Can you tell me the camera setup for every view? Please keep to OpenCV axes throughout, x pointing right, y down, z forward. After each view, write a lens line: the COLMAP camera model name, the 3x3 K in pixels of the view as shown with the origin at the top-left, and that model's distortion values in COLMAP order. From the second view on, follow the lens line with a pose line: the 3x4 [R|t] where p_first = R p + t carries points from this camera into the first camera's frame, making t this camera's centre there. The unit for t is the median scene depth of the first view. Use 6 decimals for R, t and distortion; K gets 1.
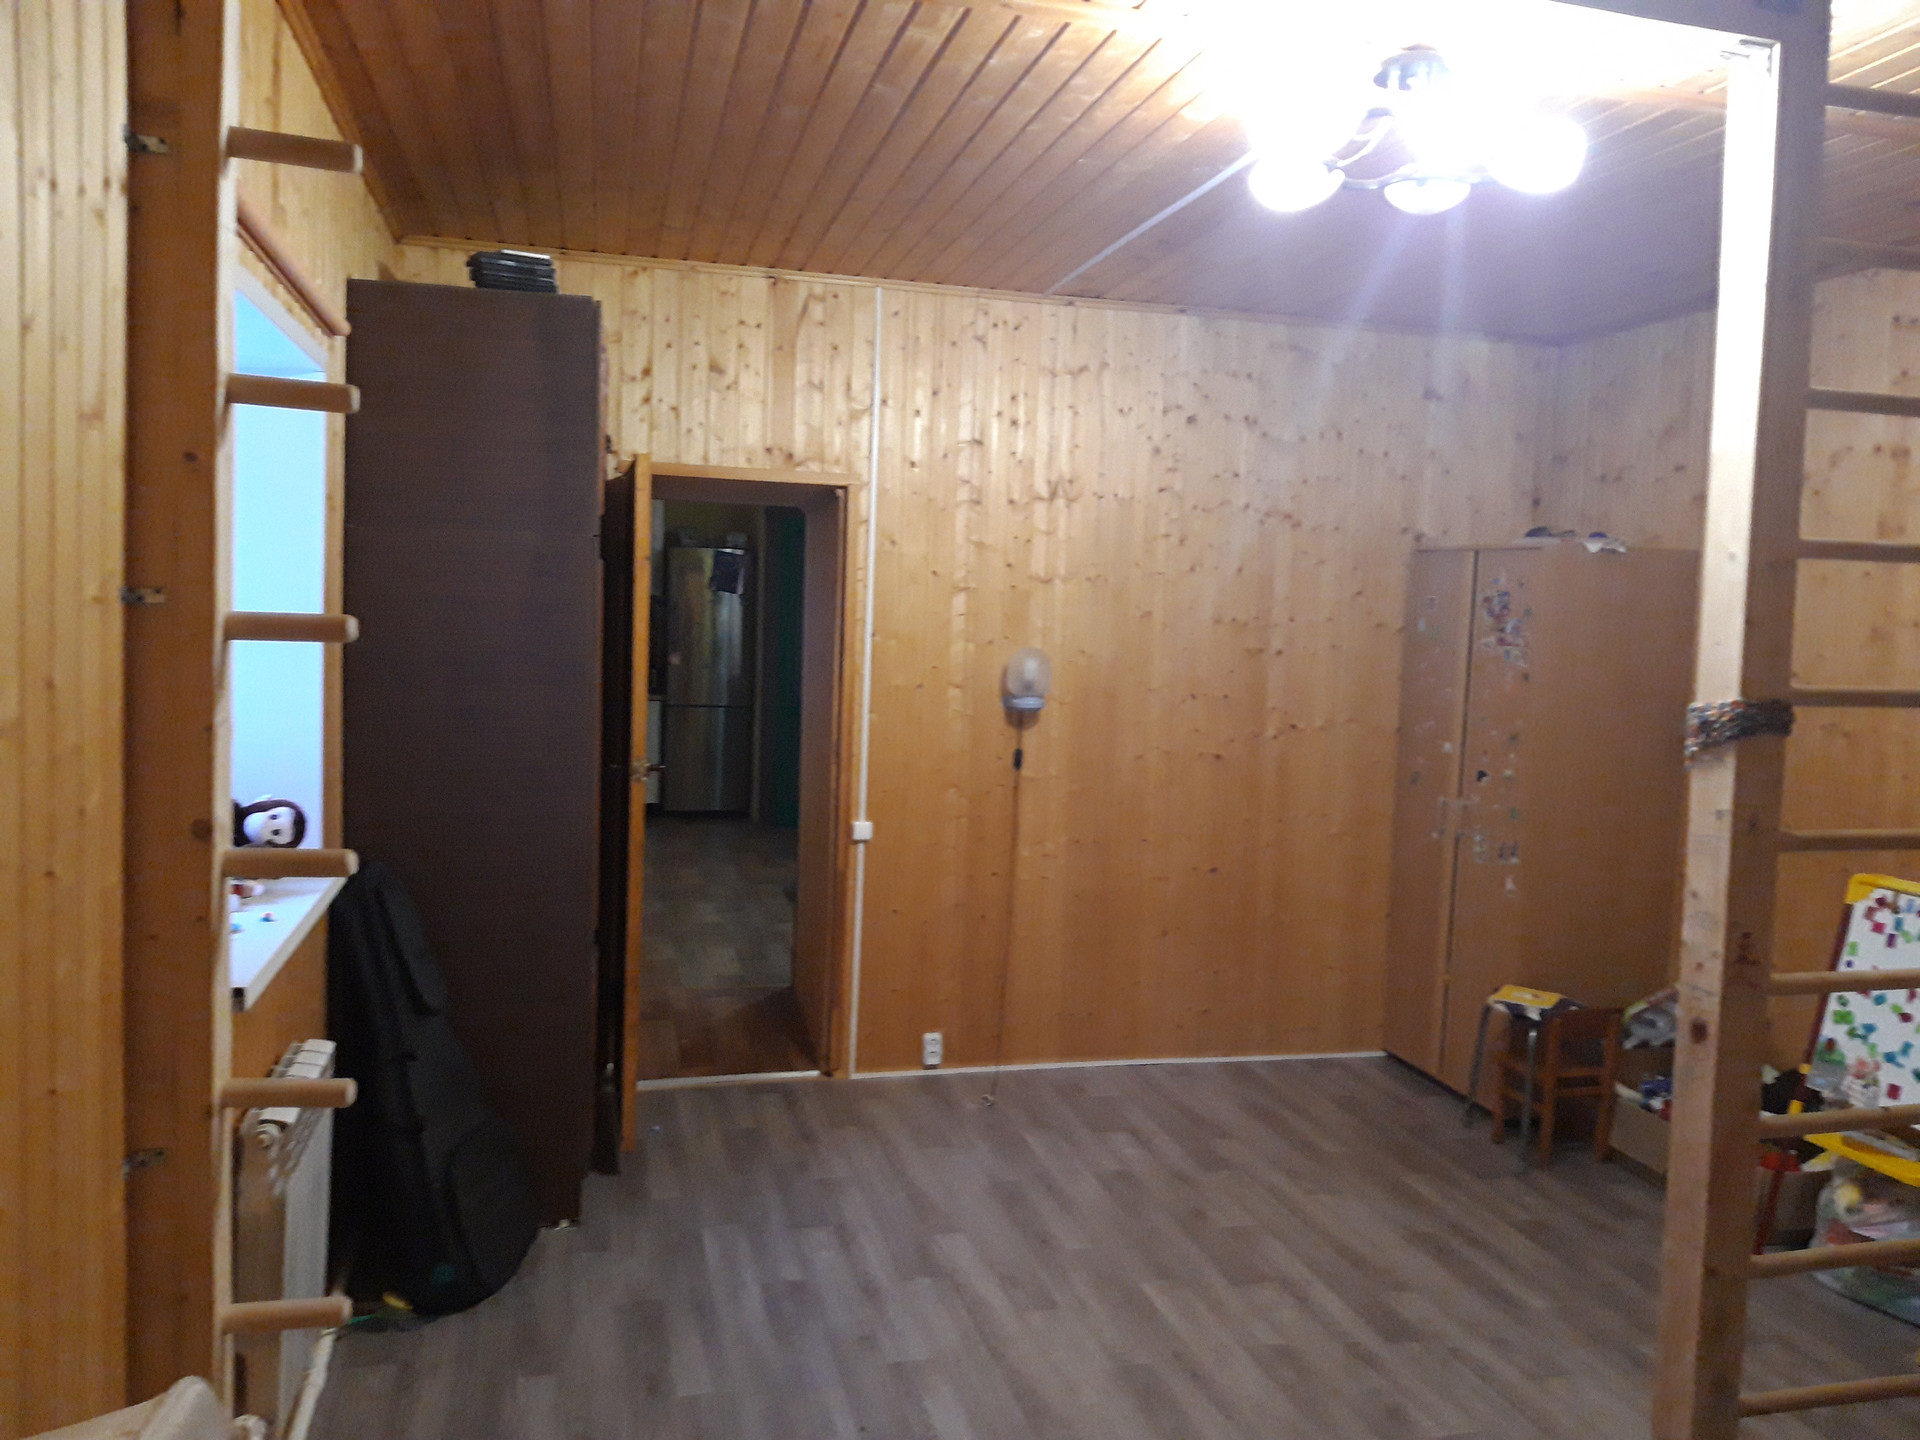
lens RADIAL K [[1489.7, 0, 969.5], [0, 1489.7, 716.4], [0, 0, 1]] dist [0.086623, -0.148191]
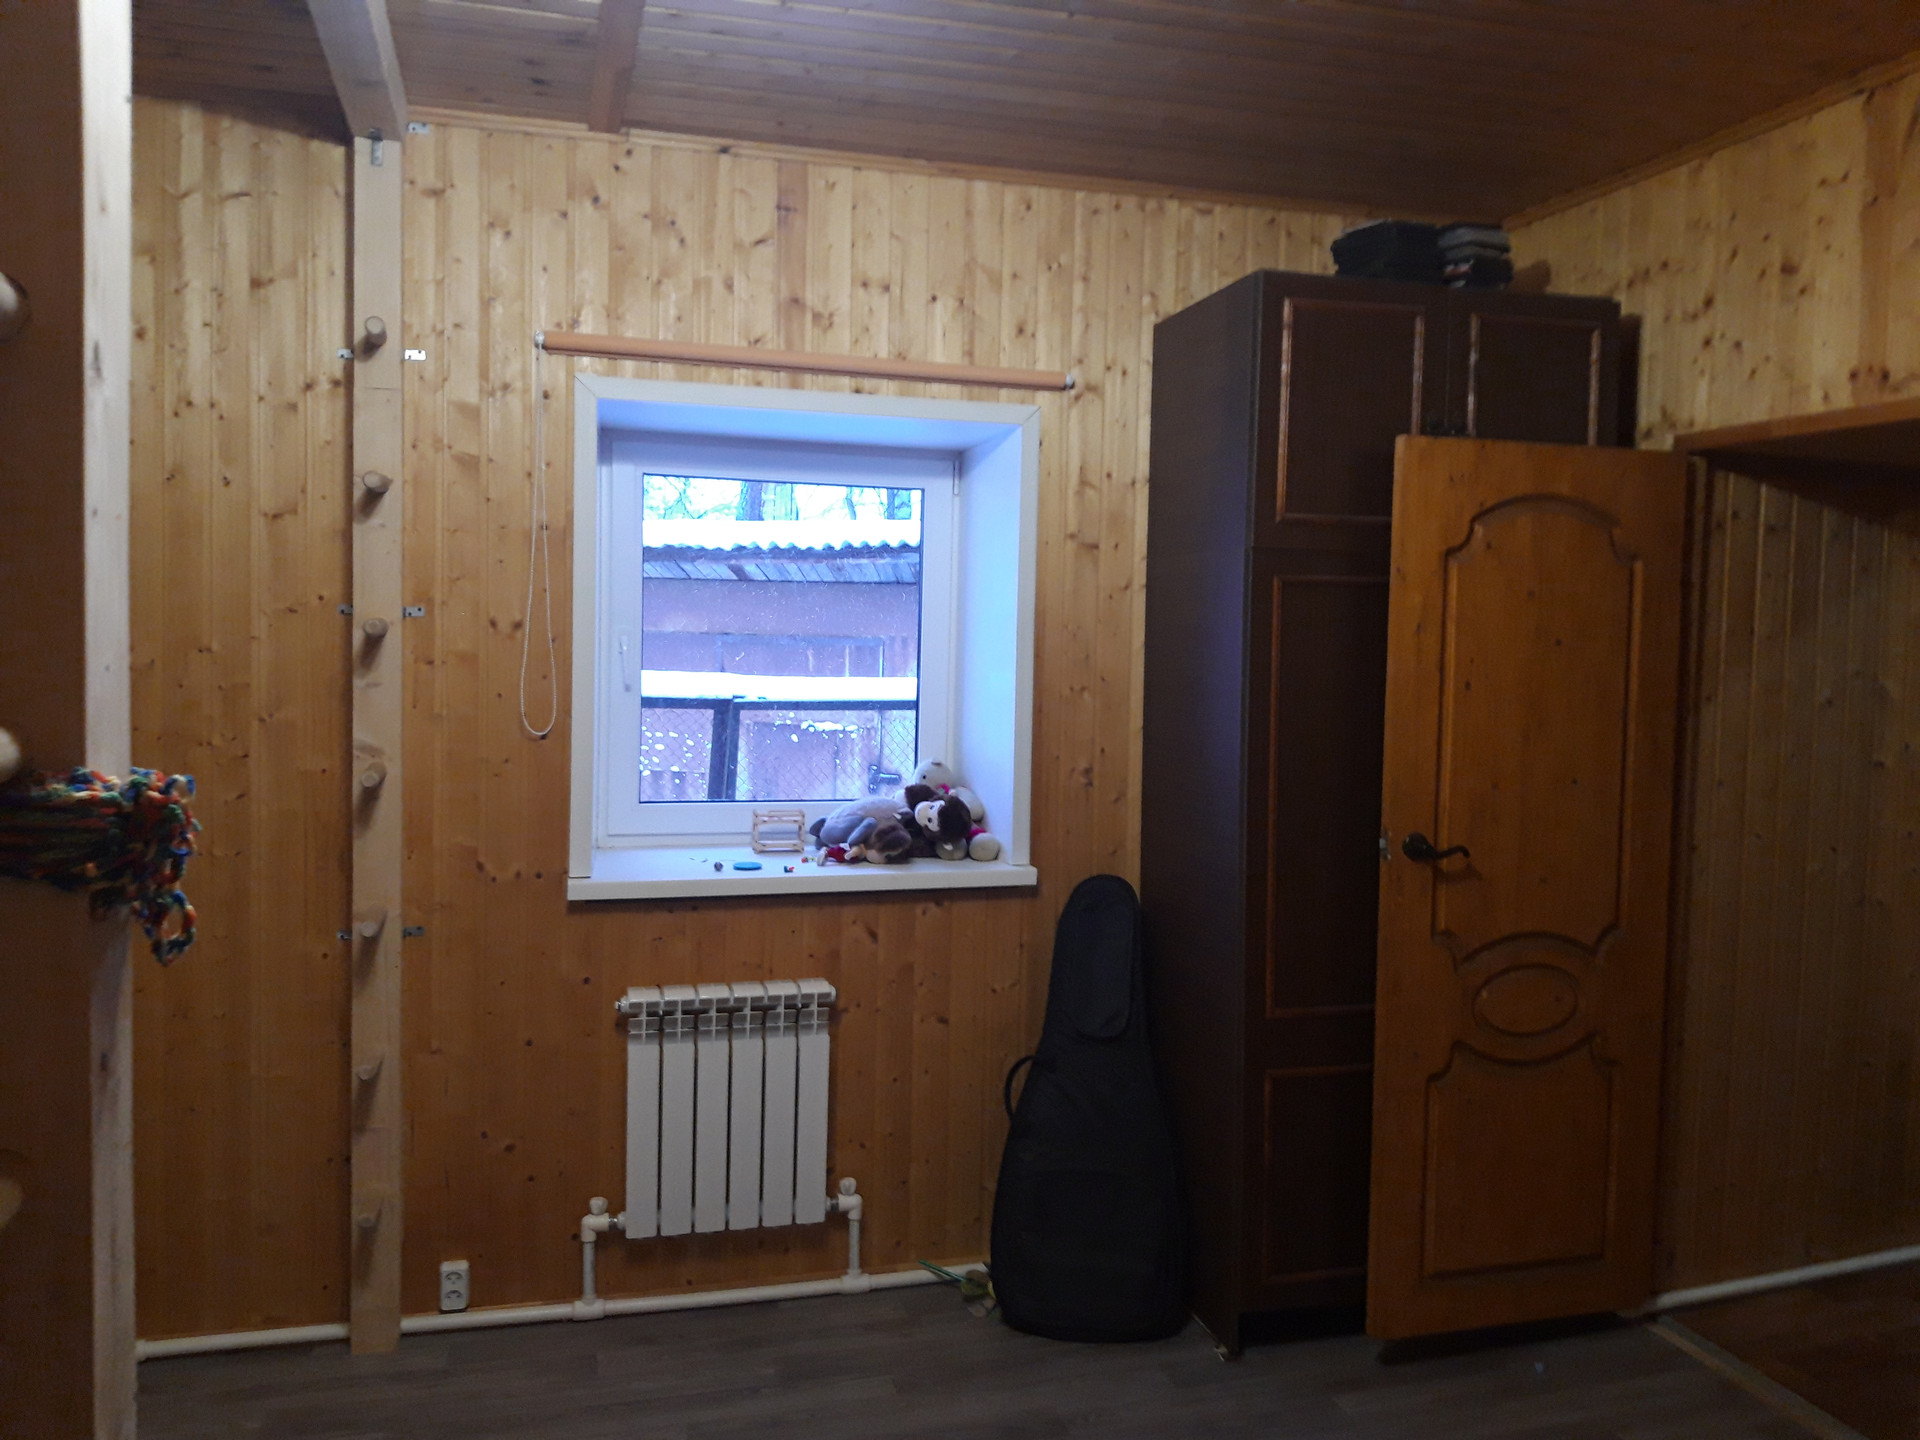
lens RADIAL K [[1503.9, 0, 960.0], [0, 1503.9, 720.0], [0, 0, 1]] dist [0.082035, -0.187846]
pose [[0.012086, 0.015345, -0.999809, 0.593222], [-0.080717, 0.996634, 0.014321, -0.023592], [0.996664, 0.080529, 0.013284, 0.808776]]
